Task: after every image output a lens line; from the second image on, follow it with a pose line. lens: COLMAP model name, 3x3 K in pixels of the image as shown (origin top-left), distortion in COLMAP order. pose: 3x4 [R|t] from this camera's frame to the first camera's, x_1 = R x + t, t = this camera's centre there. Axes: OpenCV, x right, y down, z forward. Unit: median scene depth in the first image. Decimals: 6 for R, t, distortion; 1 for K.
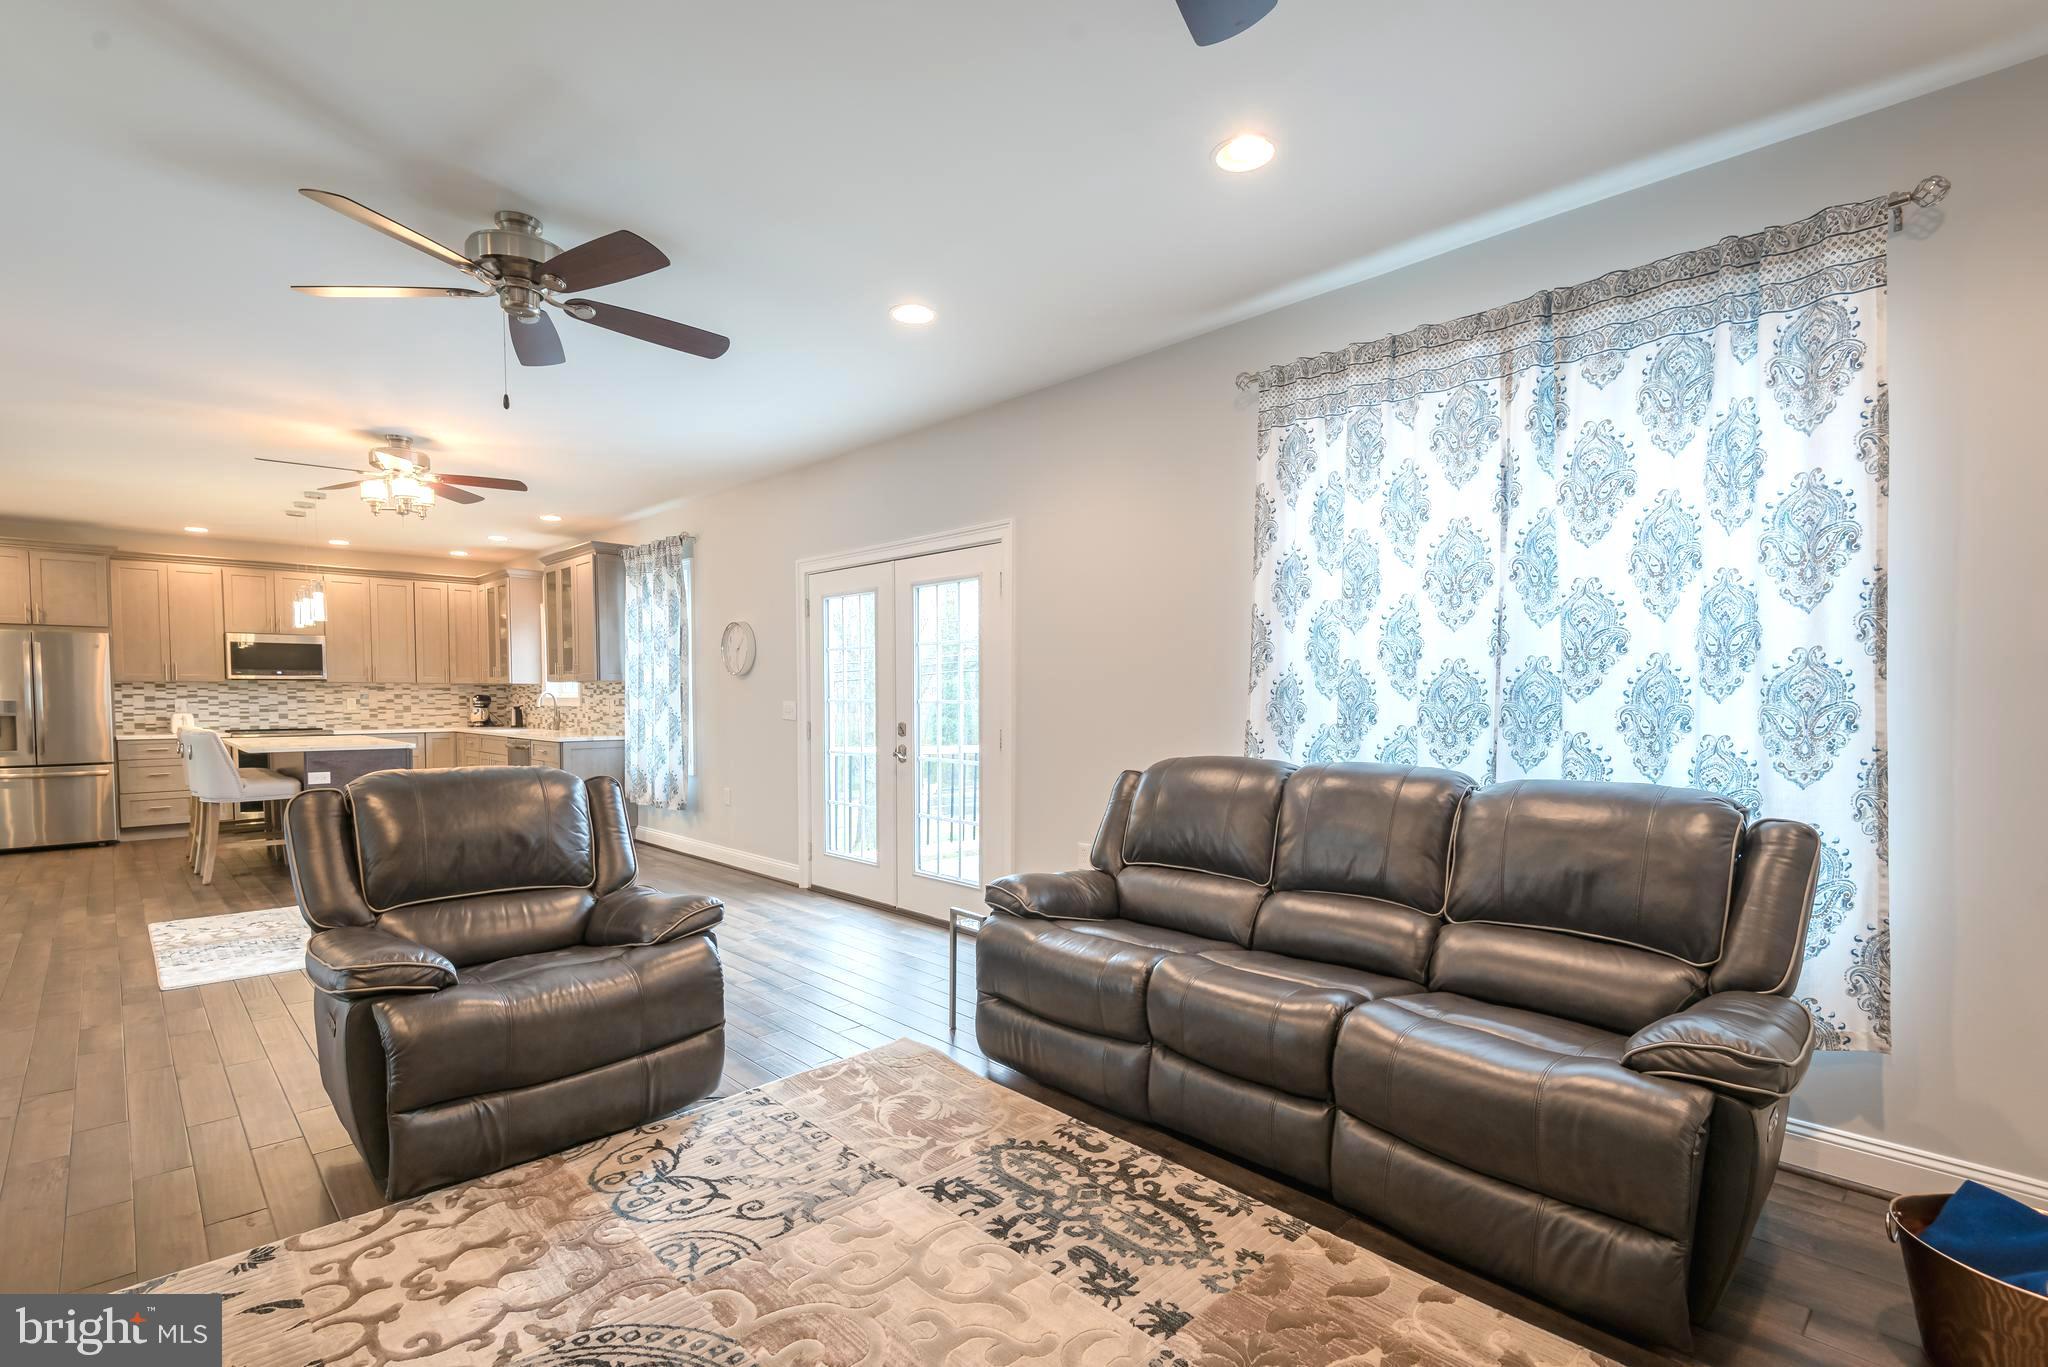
lens RADIAL K [[933.7, 0, 980.8], [0, 933.7, 730.4], [0, 0, 1]] dist [0.013088, -0.000301]
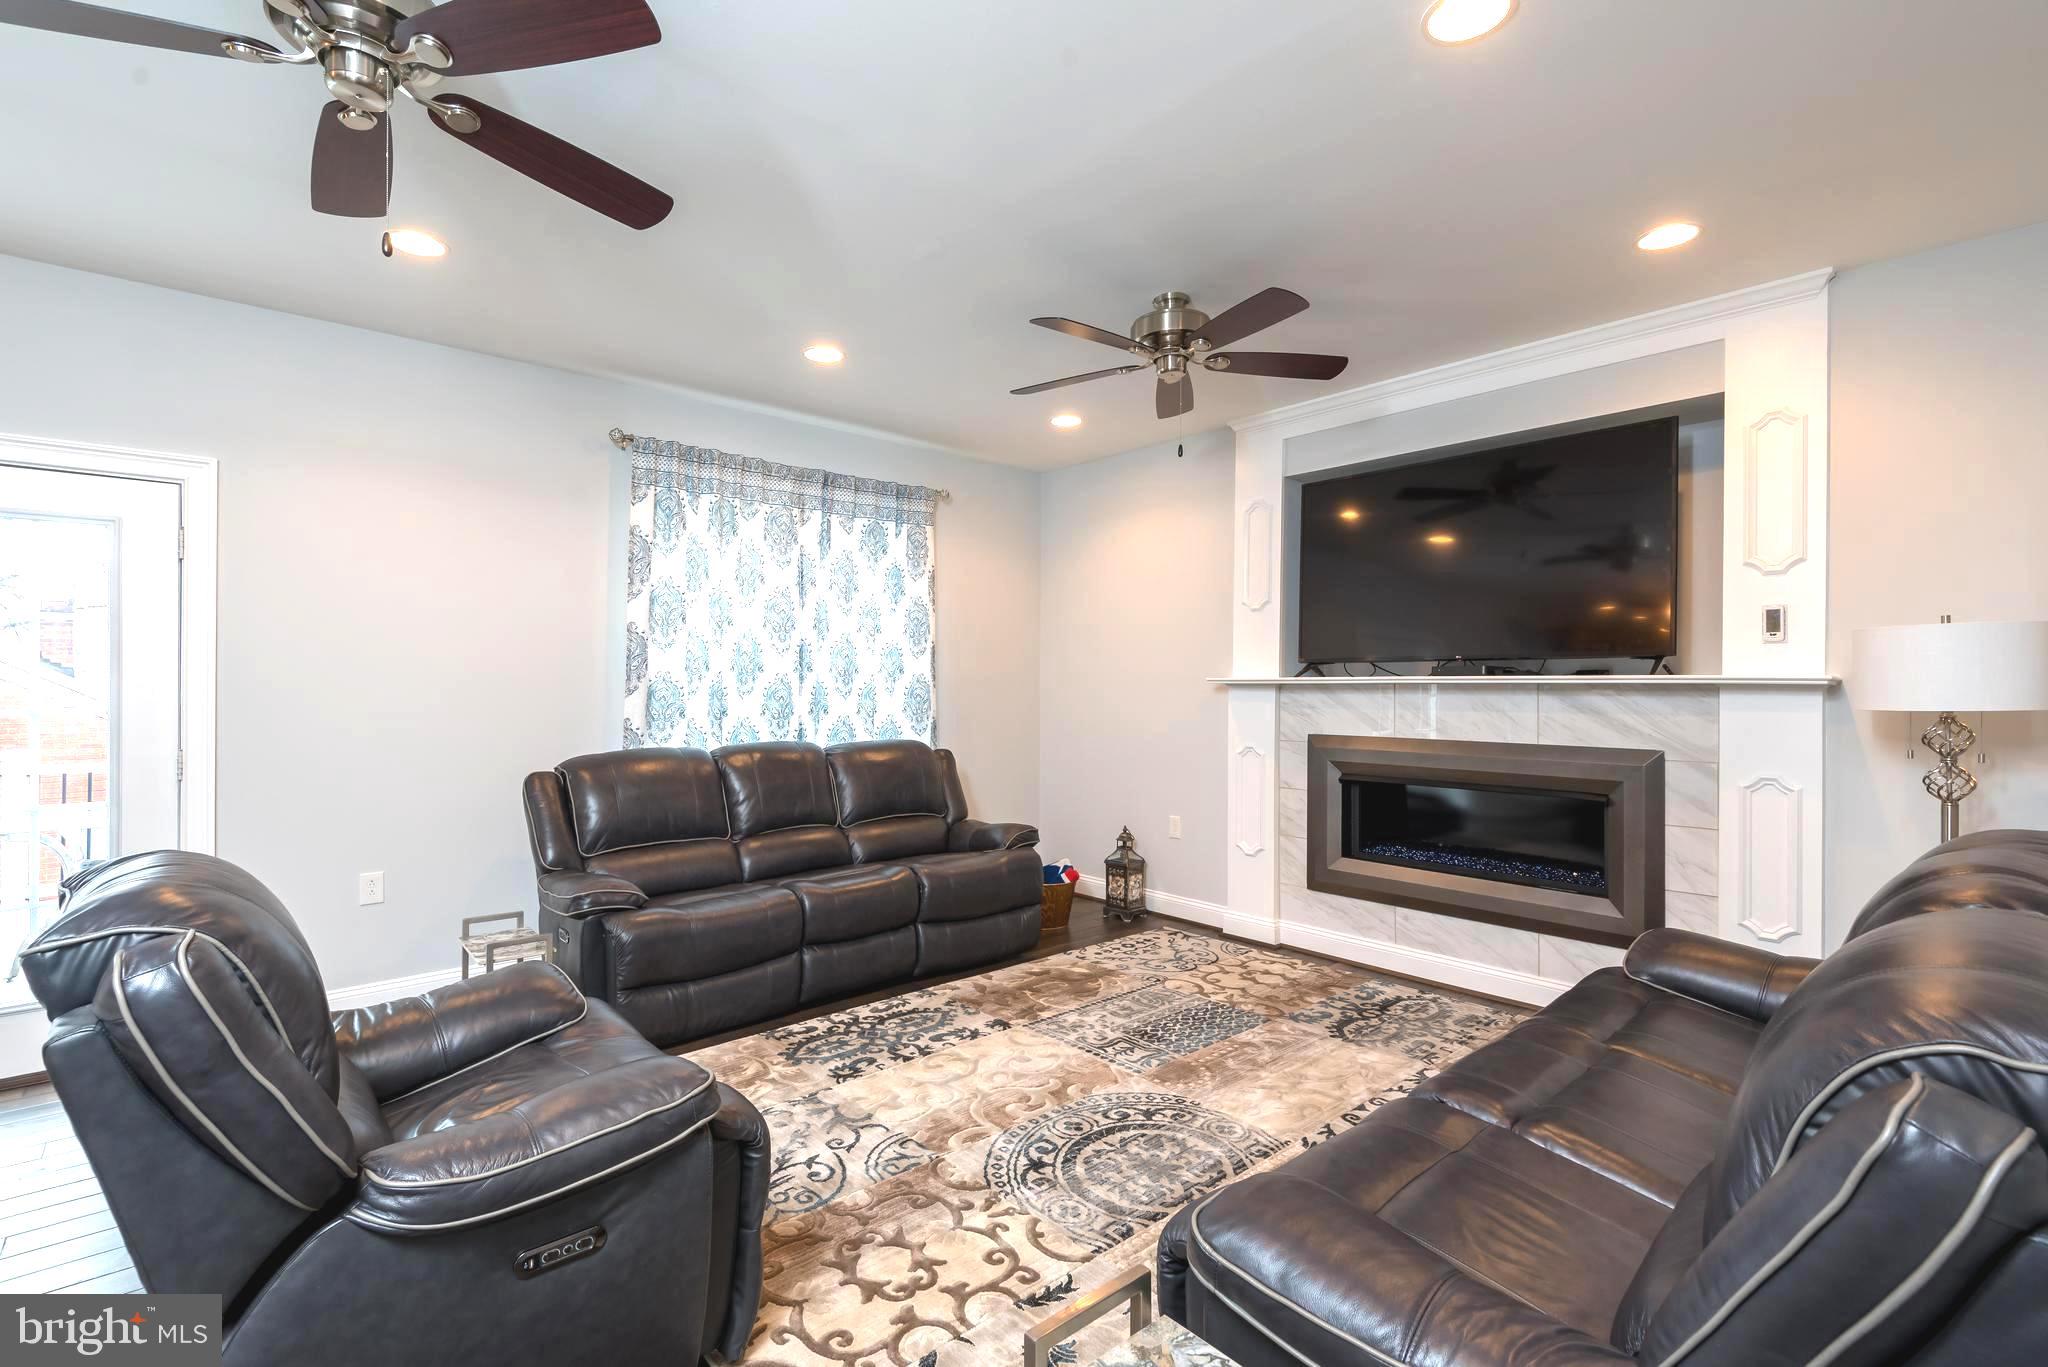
lens RADIAL K [[933.7, 0, 1021.1], [0, 933.7, 677.3], [0, 0, 1]] dist [0.013088, -0.000301]
pose [[0.018173, 0.008462, 0.999799, -1.345879], [0.035317, 0.999335, -0.009100, -0.050280], [-0.999211, 0.035475, 0.017862, 0.698397]]
